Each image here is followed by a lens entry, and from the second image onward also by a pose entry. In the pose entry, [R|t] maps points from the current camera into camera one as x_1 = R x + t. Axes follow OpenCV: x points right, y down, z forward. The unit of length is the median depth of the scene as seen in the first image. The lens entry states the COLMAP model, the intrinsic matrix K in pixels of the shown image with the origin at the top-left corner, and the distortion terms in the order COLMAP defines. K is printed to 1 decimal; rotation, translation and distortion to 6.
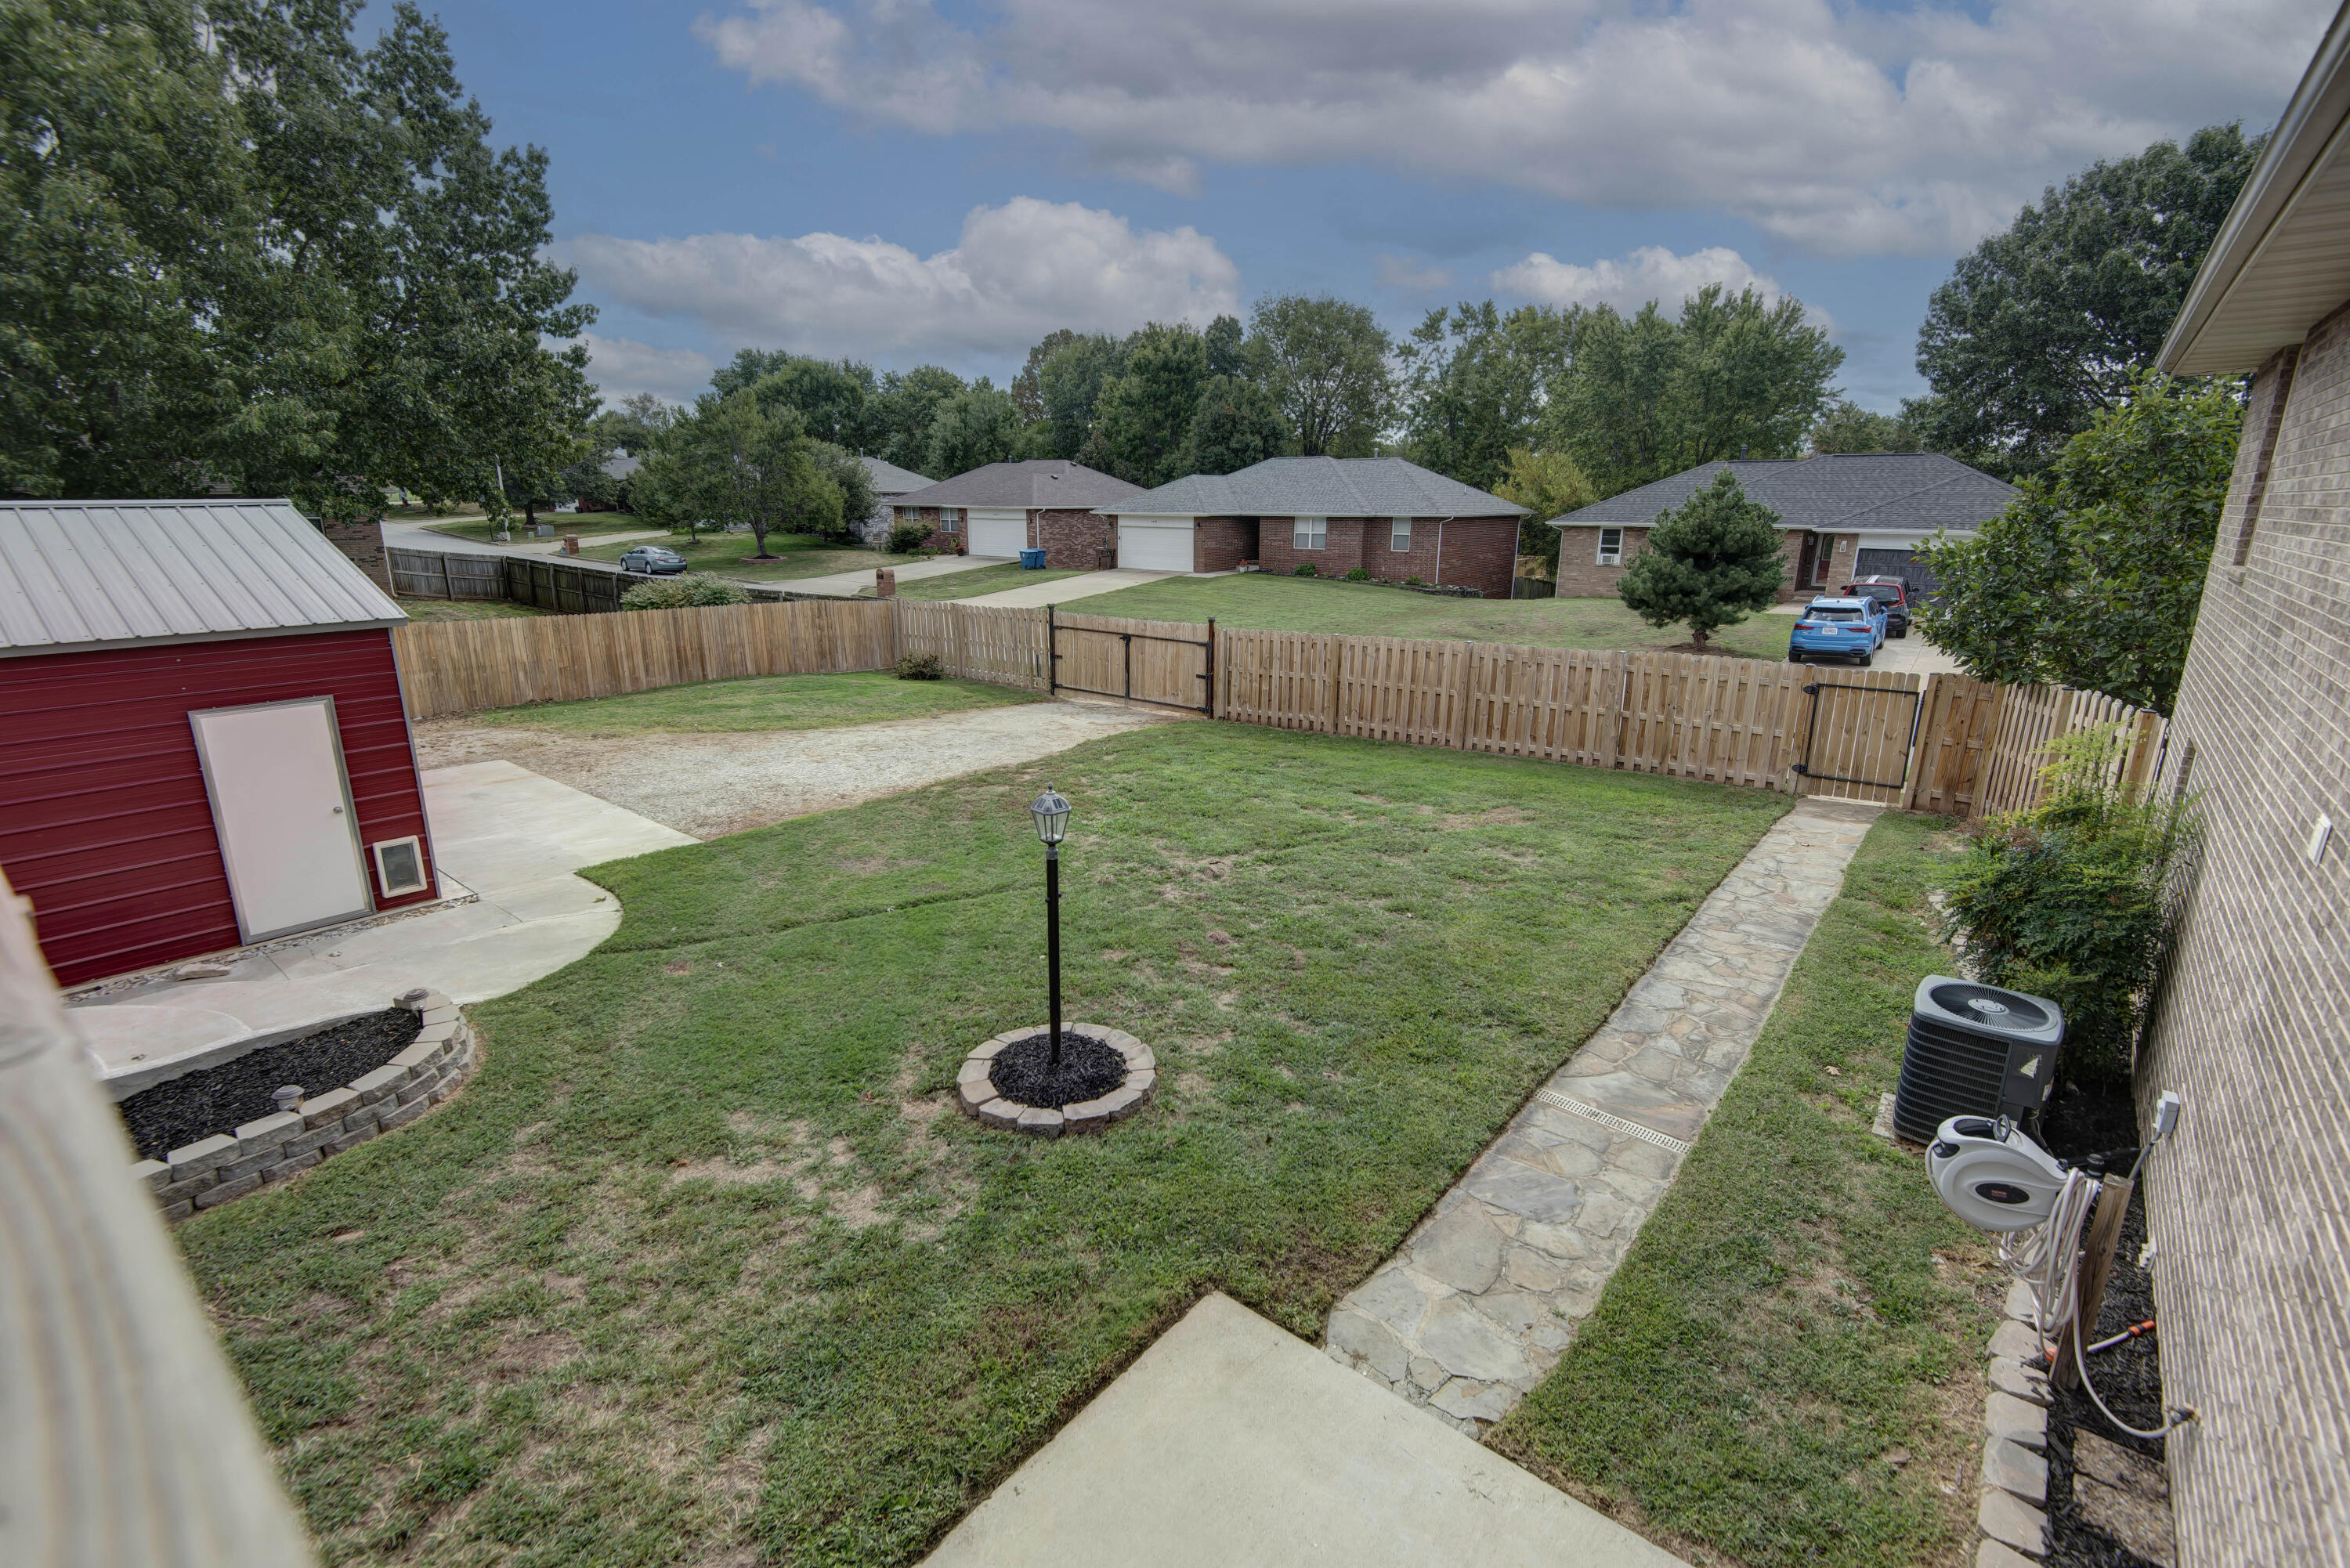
lens RADIAL K [[1071.3, 0, 1209.3], [0, 1071.3, 762.0], [0, 0, 1]] dist [0.003059, -0.005910]
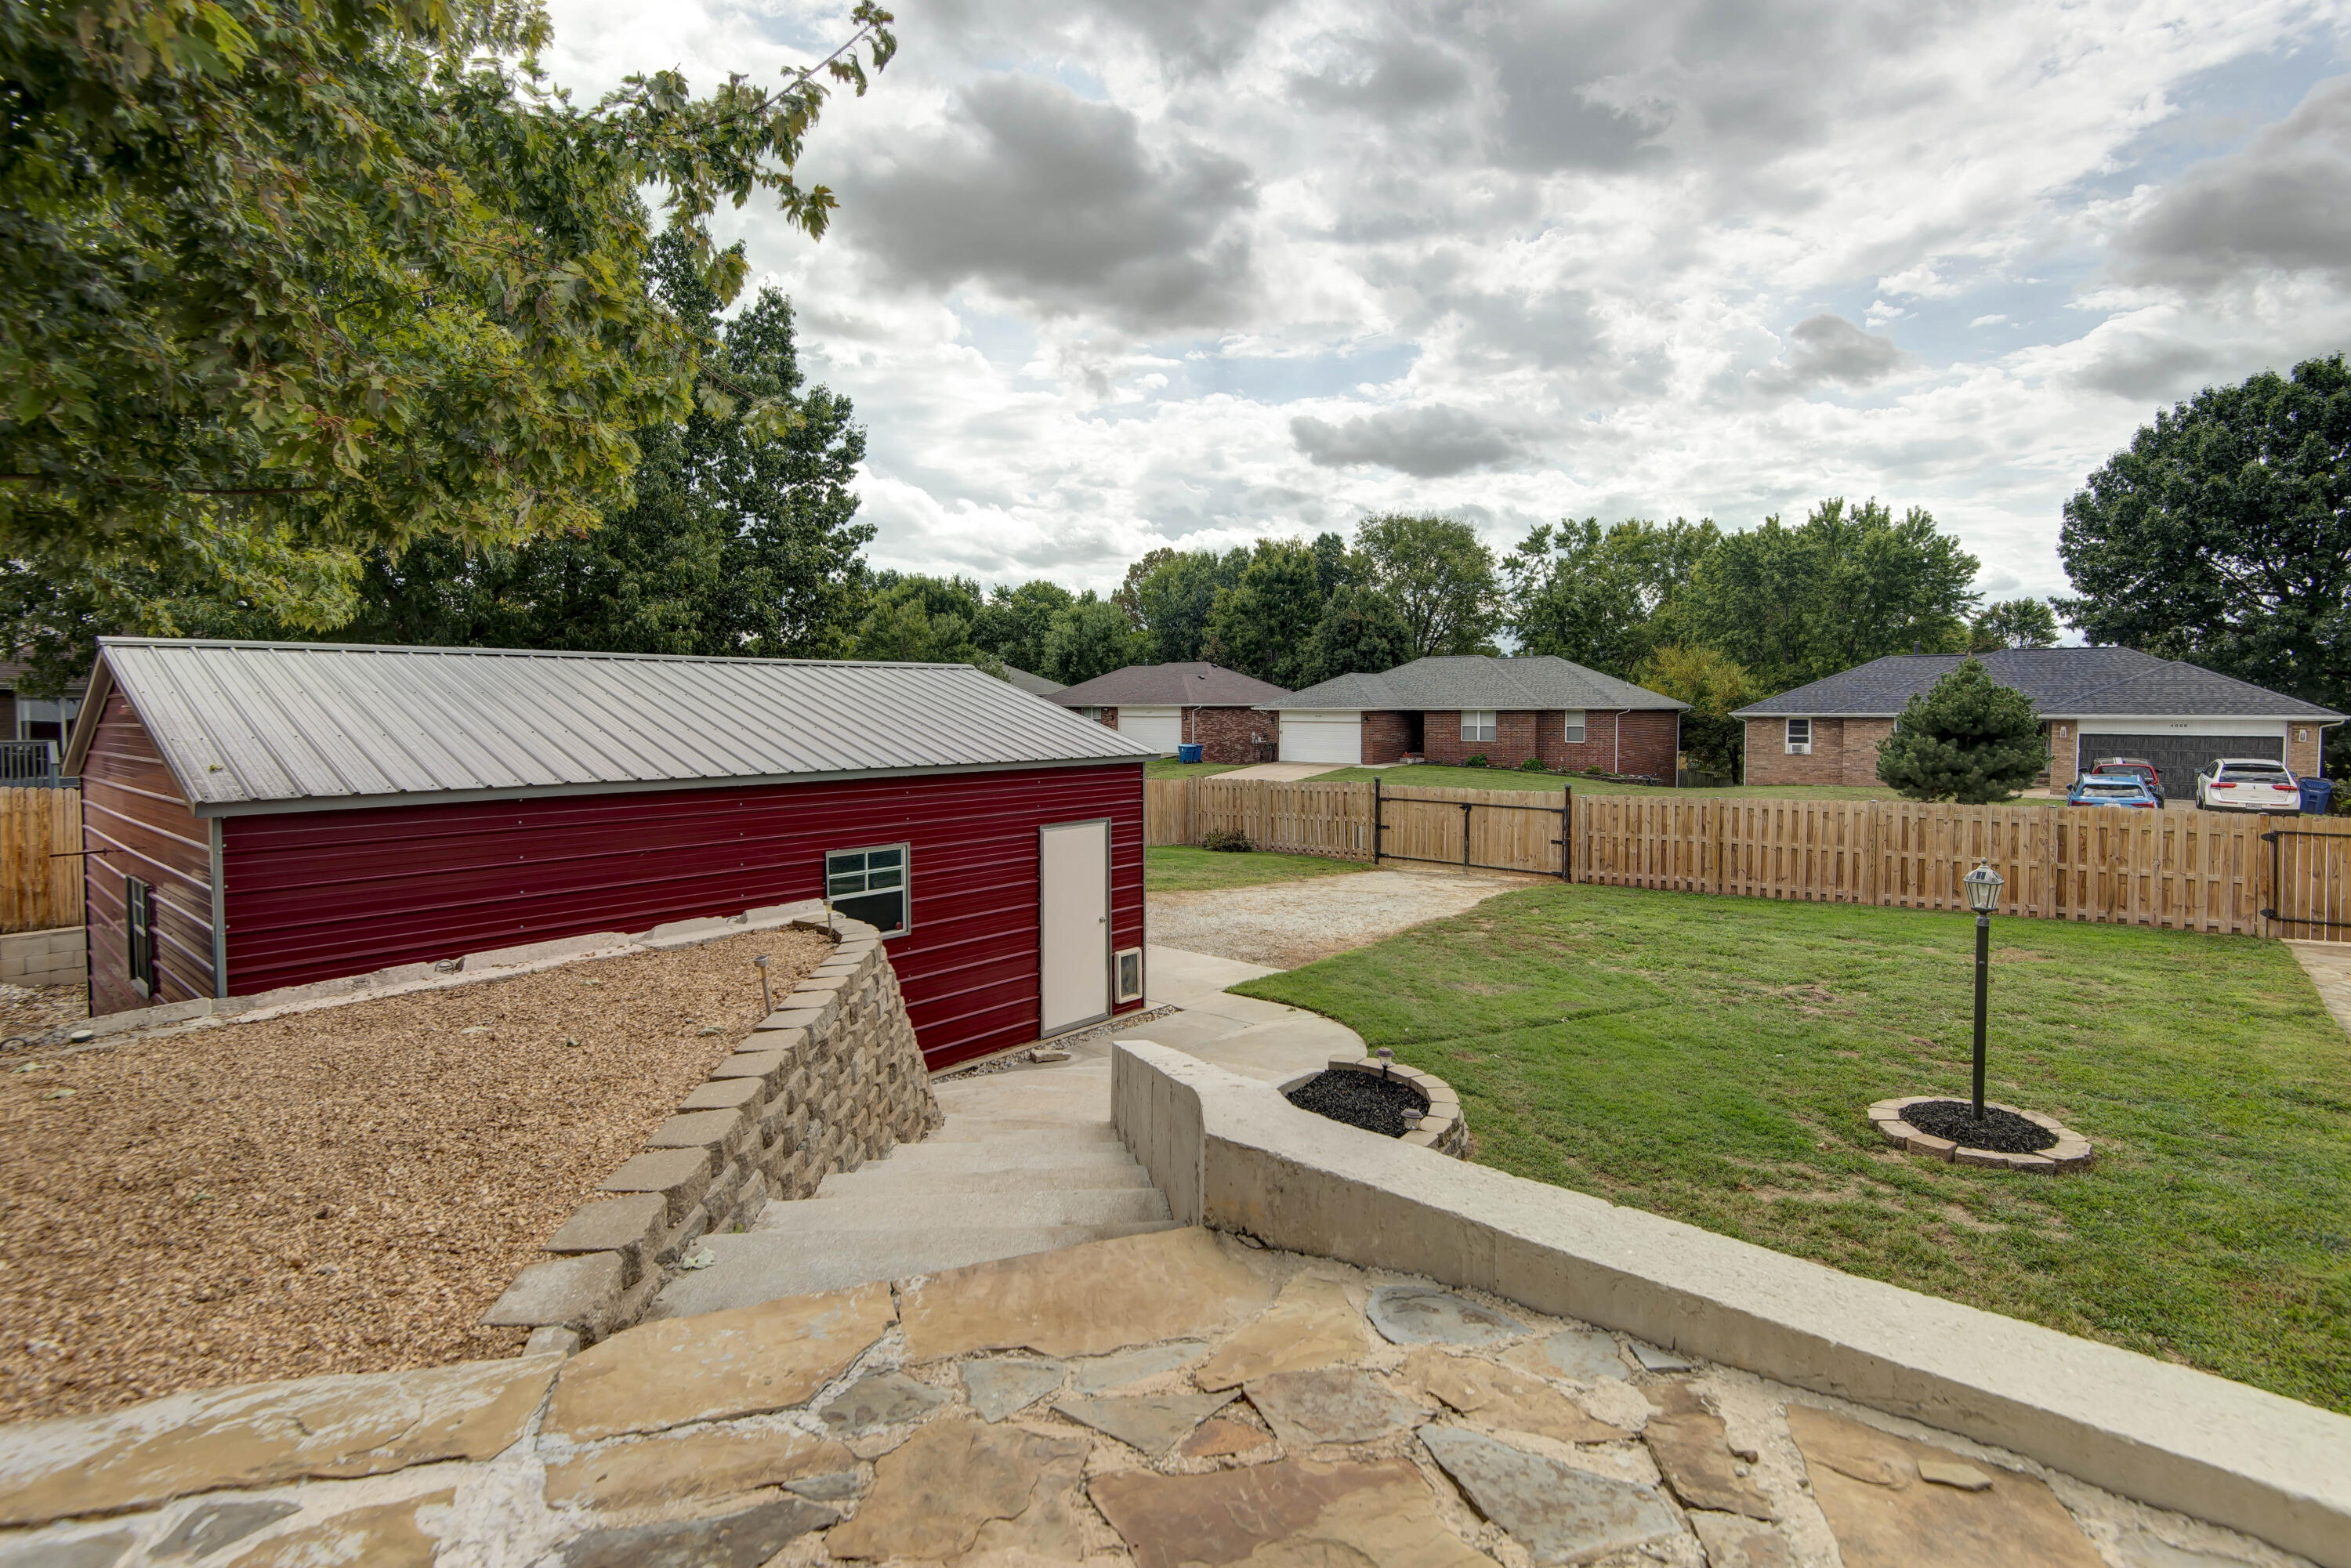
lens RADIAL K [[1071.8, 0, 1255.1], [0, 1071.8, 722.9], [0, 0, 1]] dist [0.003059, -0.005910]
pose [[0.999302, -0.002430, -0.037273, -0.125550], [-0.005802, 0.975668, -0.219176, 0.018406], [0.036899, 0.219239, 0.974973, -0.031417]]
